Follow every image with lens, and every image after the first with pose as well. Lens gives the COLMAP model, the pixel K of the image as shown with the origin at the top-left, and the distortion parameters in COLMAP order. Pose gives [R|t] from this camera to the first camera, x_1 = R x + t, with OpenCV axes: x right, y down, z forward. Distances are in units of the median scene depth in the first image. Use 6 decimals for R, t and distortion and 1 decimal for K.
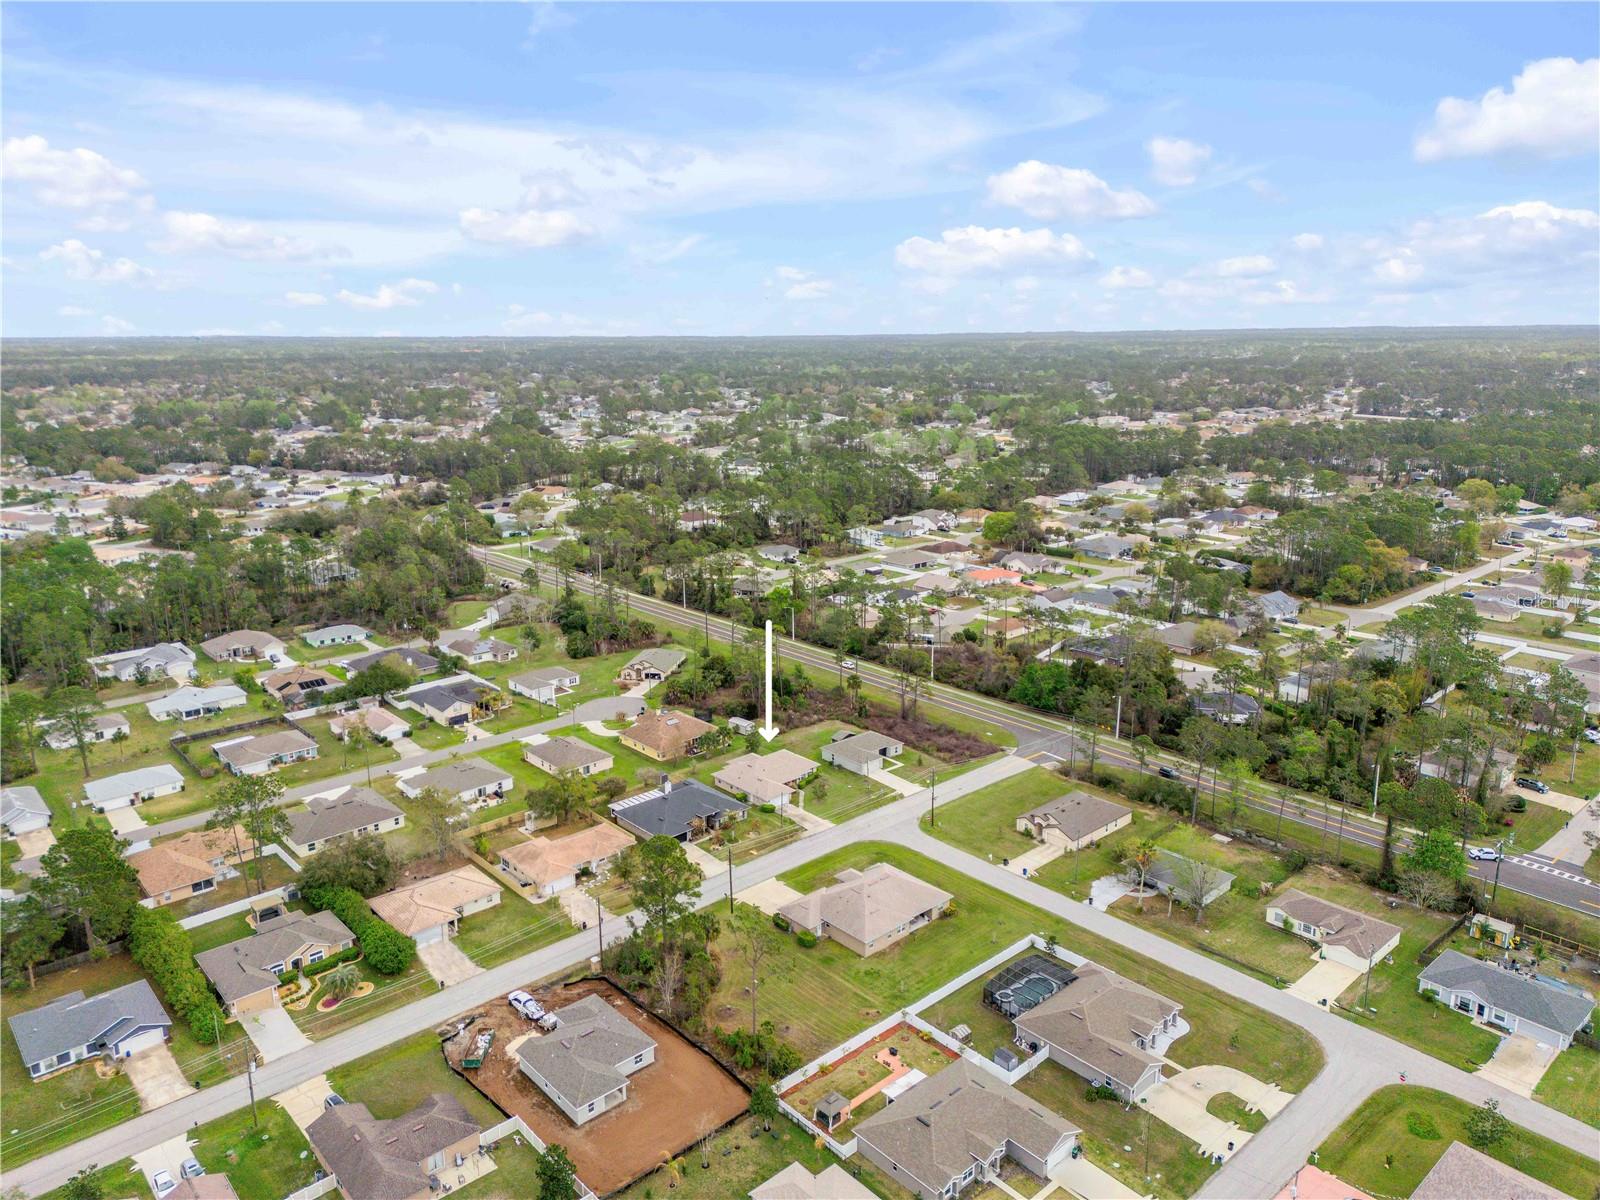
lens RADIAL K [[1119.9, 0, 800.0], [0, 1119.9, 600.0], [0, 0, 1]] dist [0.091495, -0.091693]
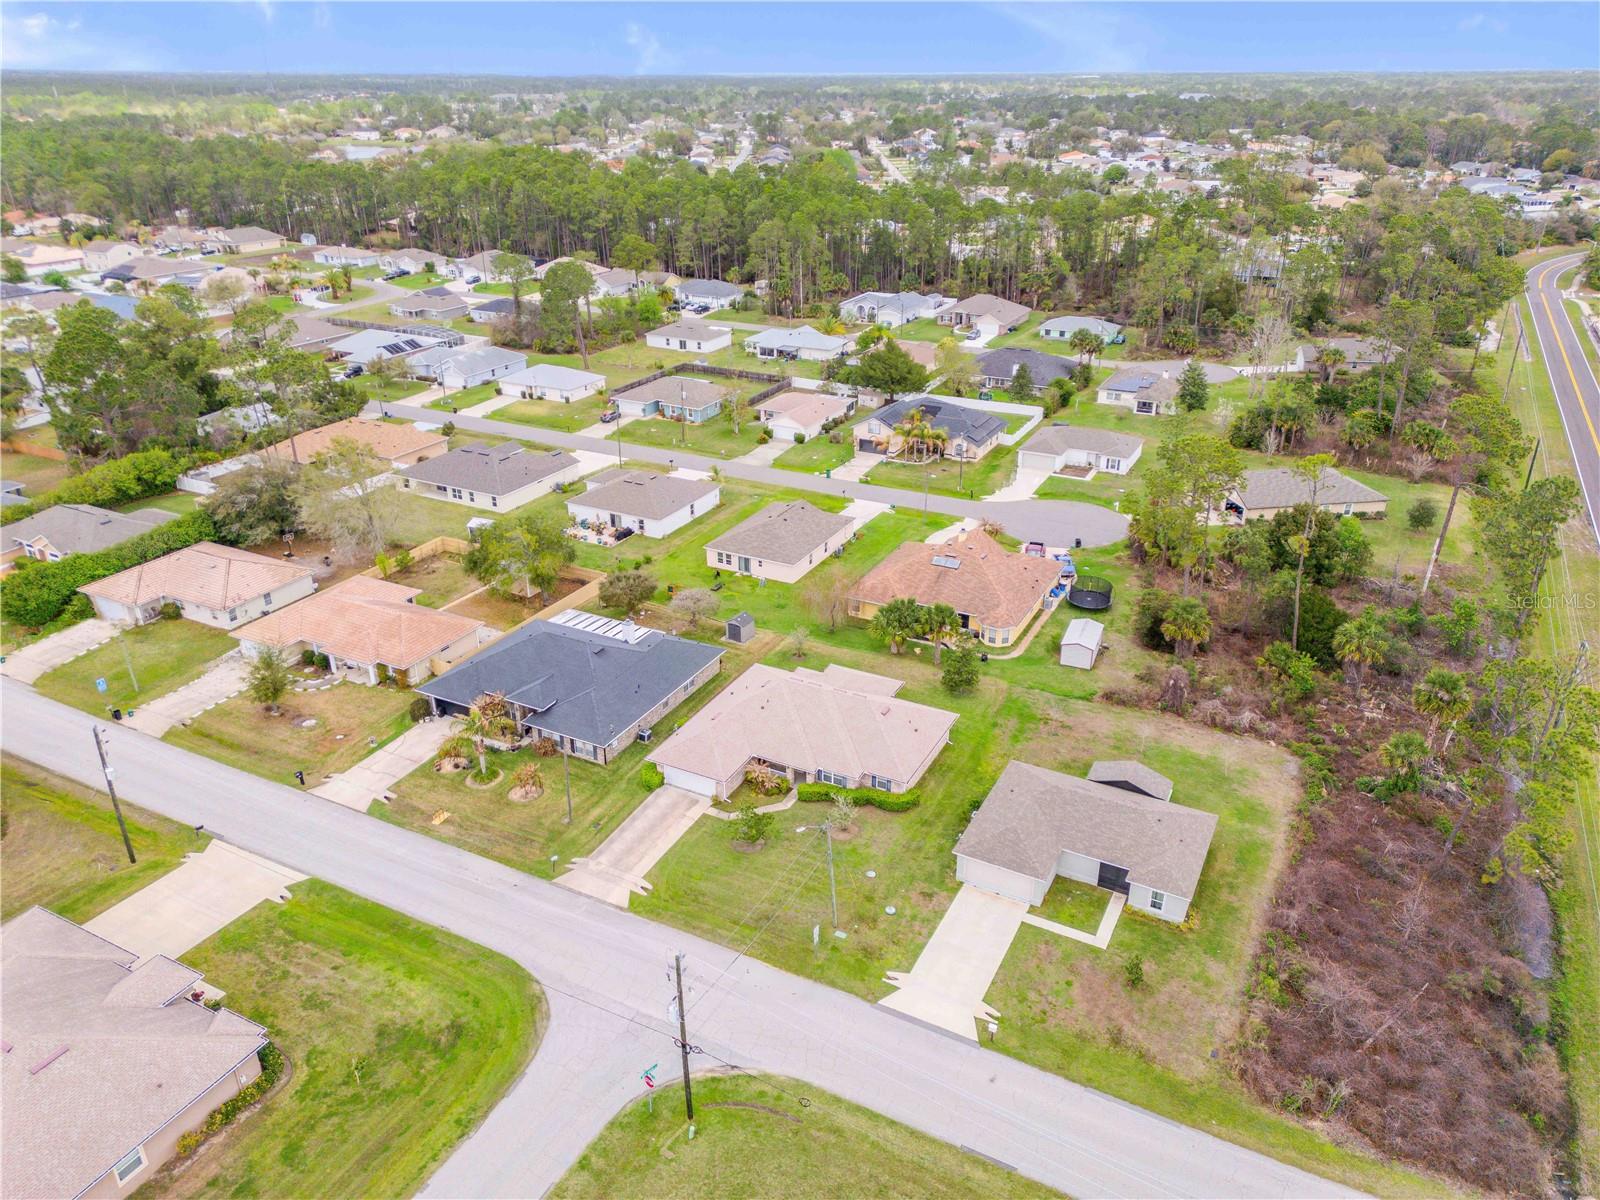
lens RADIAL K [[1119.9, 0, 800.0], [0, 1119.9, 600.0], [0, 0, 1]] dist [0.091495, -0.091693]
pose [[0.353979, 0.405159, -0.842938, 0.244308], [-0.225708, 0.911661, 0.343409, -0.023135], [0.907609, 0.068698, 0.414157, 0.675806]]
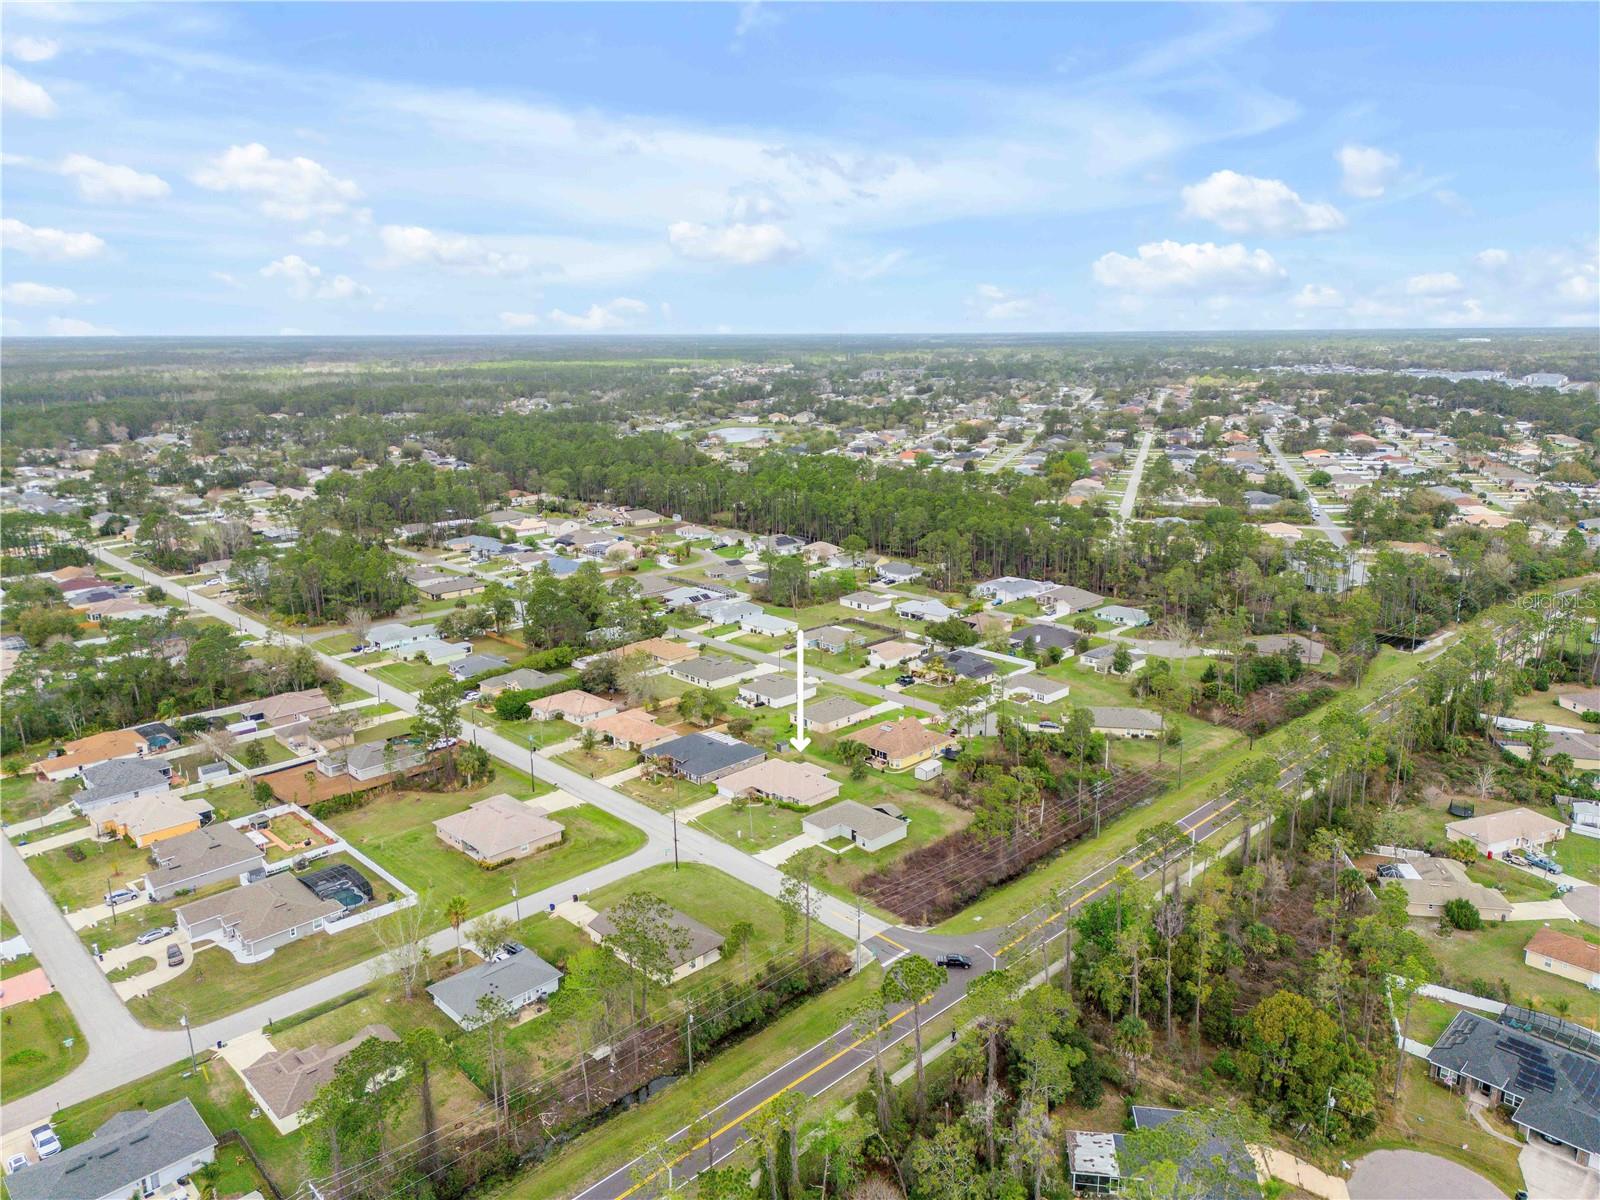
lens RADIAL K [[1119.9, 0, 800.0], [0, 1119.9, 600.0], [0, 0, 1]] dist [0.091495, -0.091693]
pose [[0.044570, 0.244226, -0.968694, 0.739941], [-0.231568, 0.945773, 0.227792, -0.188100], [0.971797, 0.214165, 0.098708, 0.724989]]
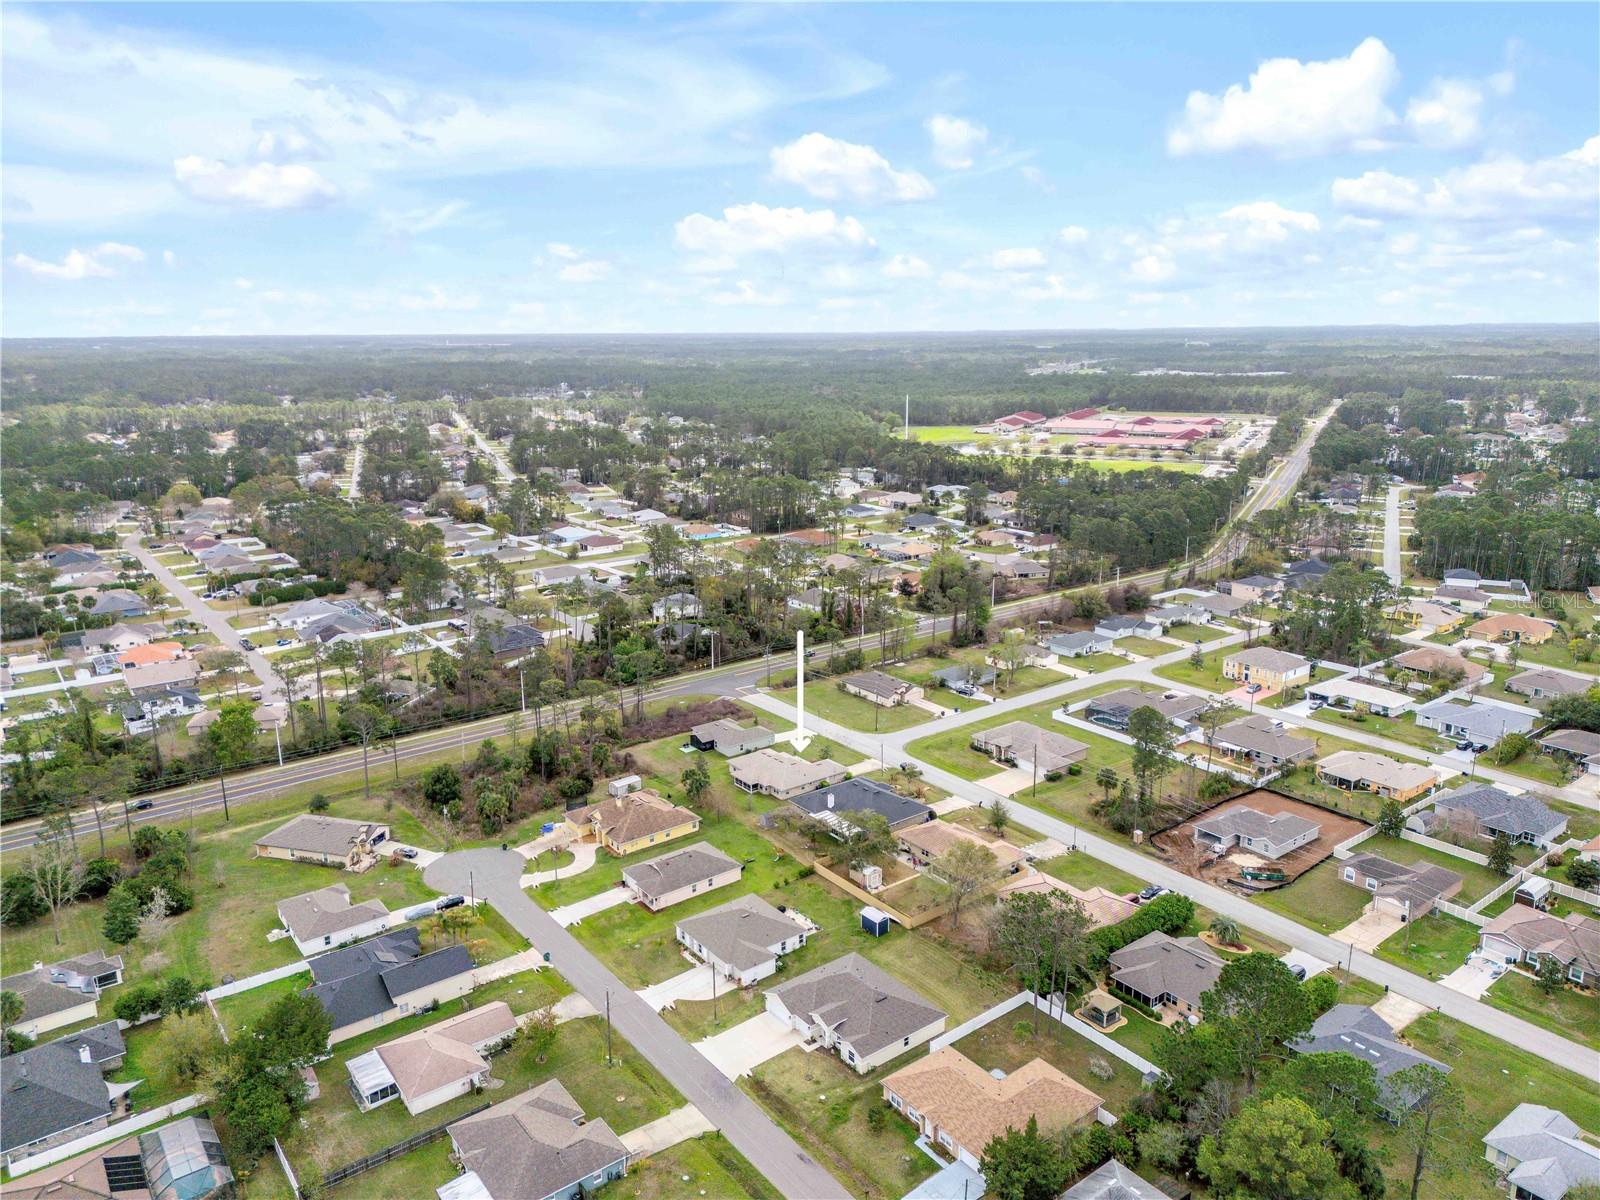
lens RADIAL K [[1119.9, 0, 800.0], [0, 1119.9, 600.0], [0, 0, 1]] dist [0.091495, -0.091693]
pose [[0.069642, -0.227158, 0.971365, -0.801212], [0.241988, 0.948492, 0.204459, -0.158589], [-0.967777, 0.220820, 0.121024, 0.679951]]
